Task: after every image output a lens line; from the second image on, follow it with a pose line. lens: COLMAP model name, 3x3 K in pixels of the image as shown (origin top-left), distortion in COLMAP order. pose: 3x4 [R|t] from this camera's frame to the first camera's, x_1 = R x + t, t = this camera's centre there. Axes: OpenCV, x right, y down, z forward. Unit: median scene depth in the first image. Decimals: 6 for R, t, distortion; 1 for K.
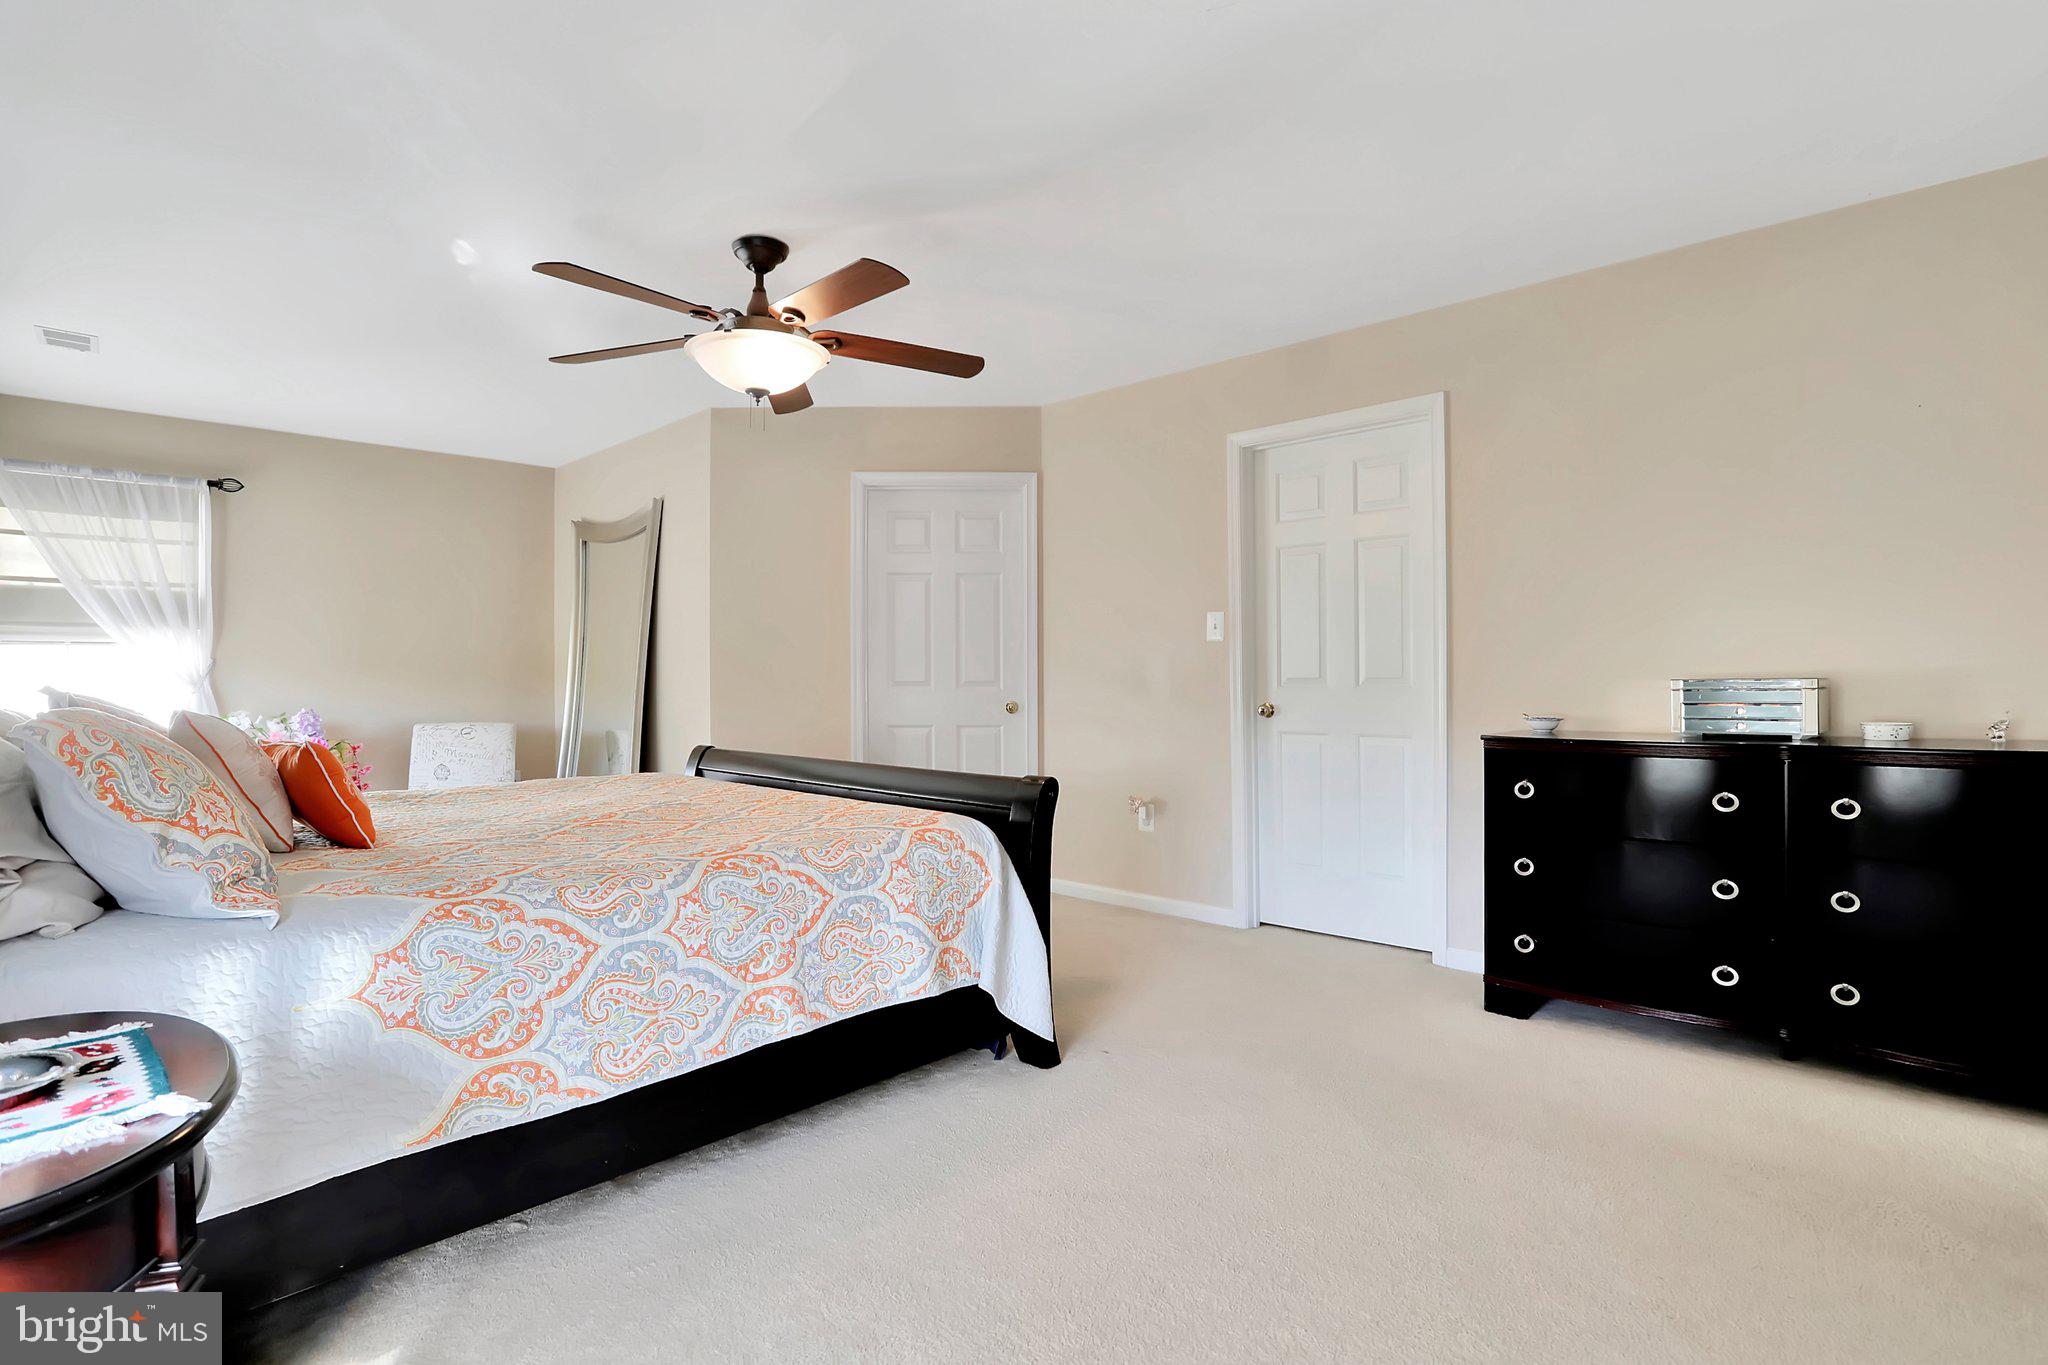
lens RADIAL K [[1022.0, 0, 1032.3], [0, 1022.0, 681.6], [0, 0, 1]] dist [-0.068268, 0.030925]
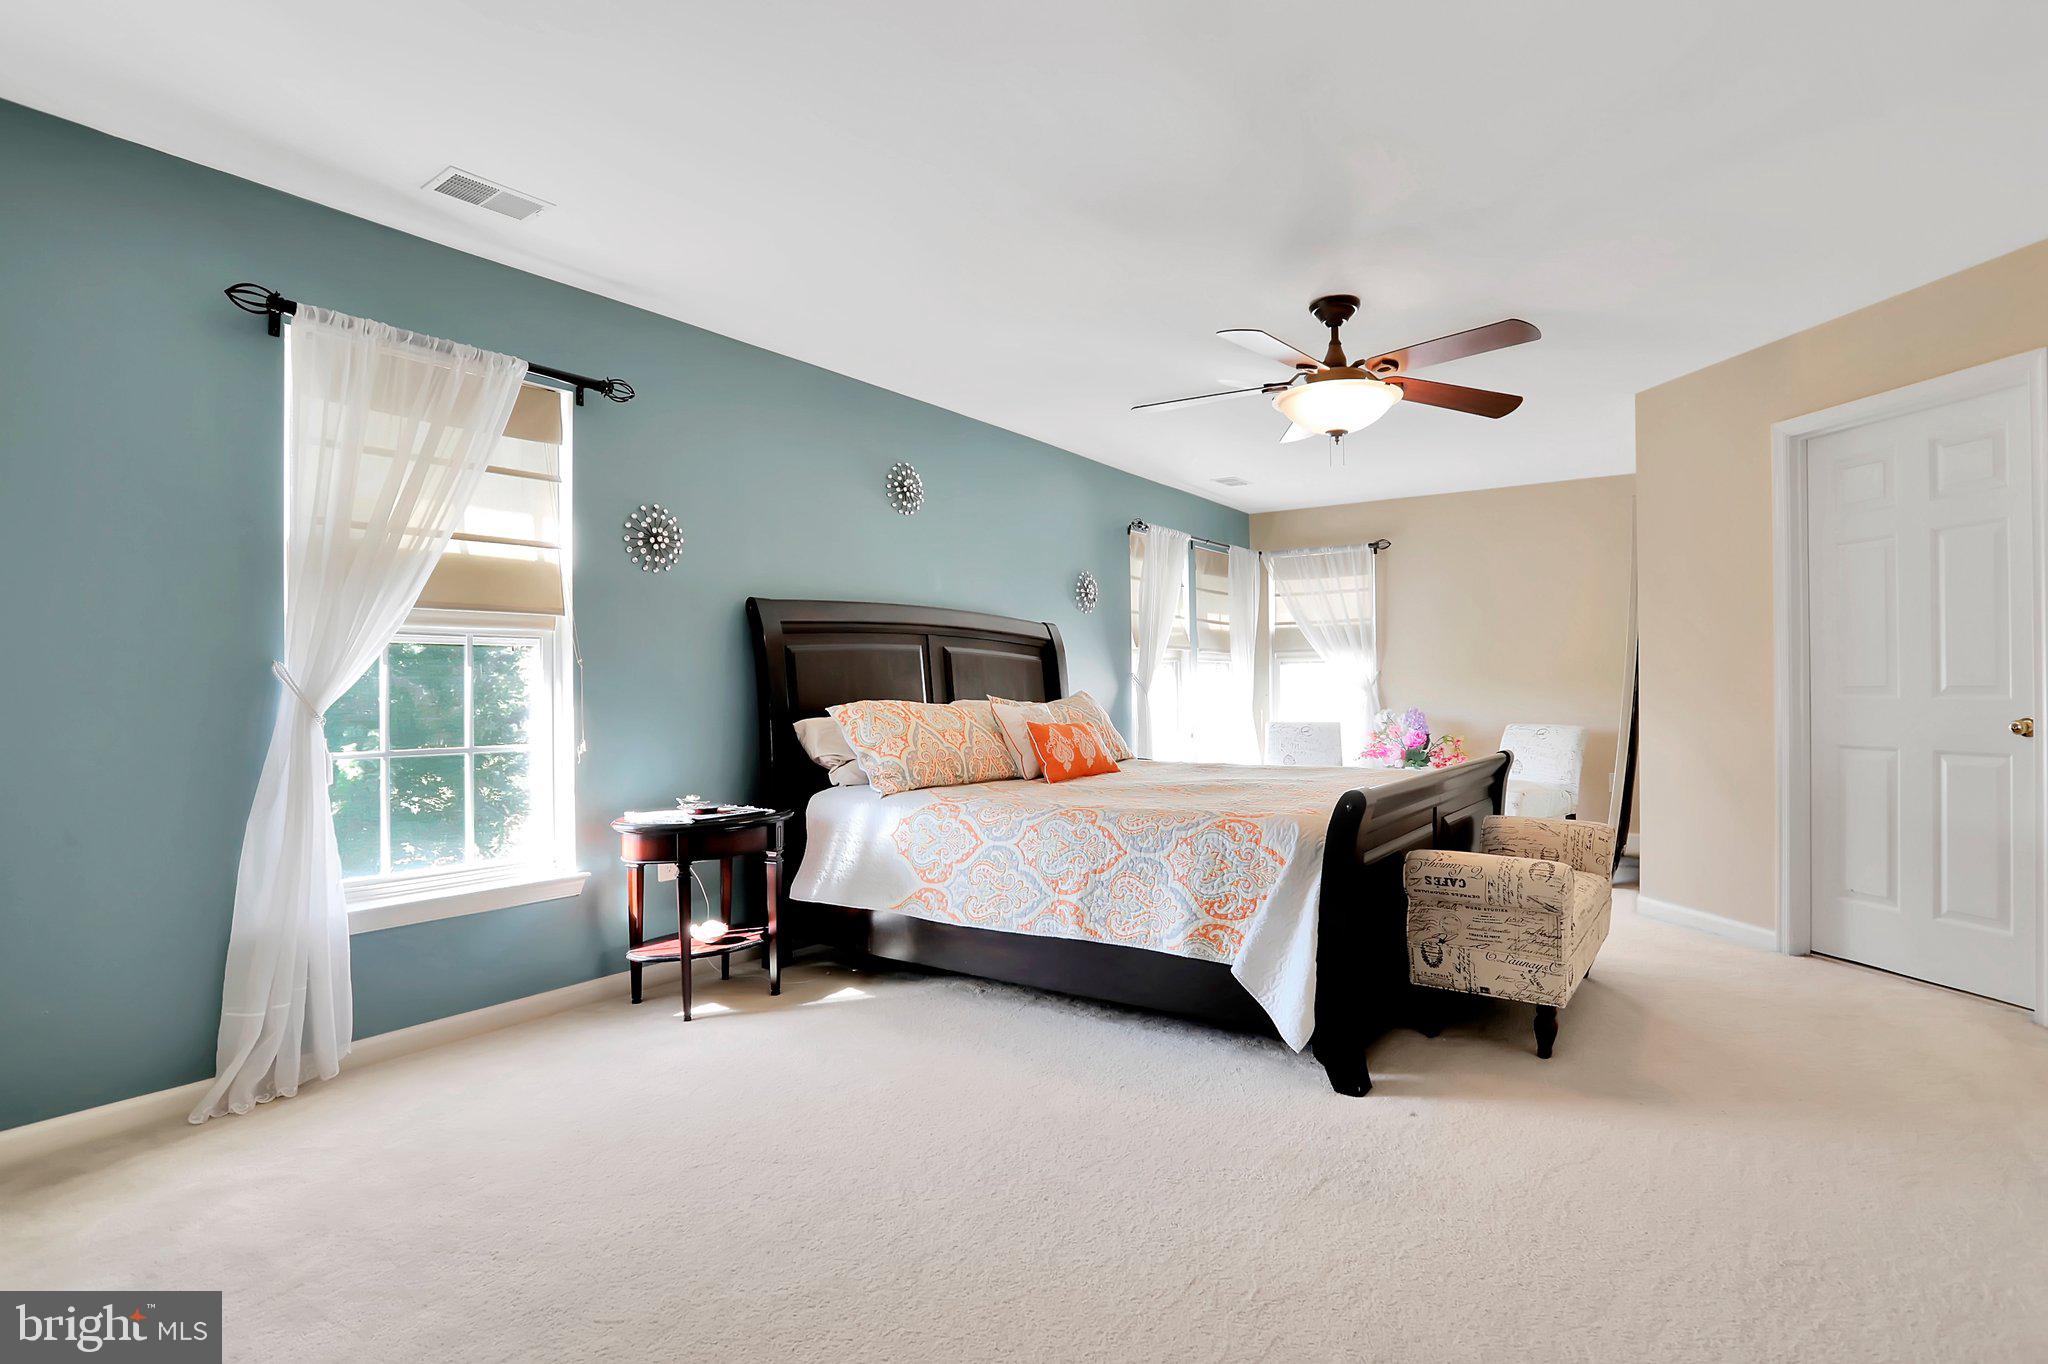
lens RADIAL K [[1022.0, 0, 1032.3], [0, 1022.0, 681.1], [0, 0, 1]] dist [-0.068268, 0.030925]
pose [[0.149874, -0.006724, -0.988682, 0.992035], [0.002568, 0.999976, -0.006411, -0.002730], [0.988702, -0.001578, 0.149888, 0.616741]]
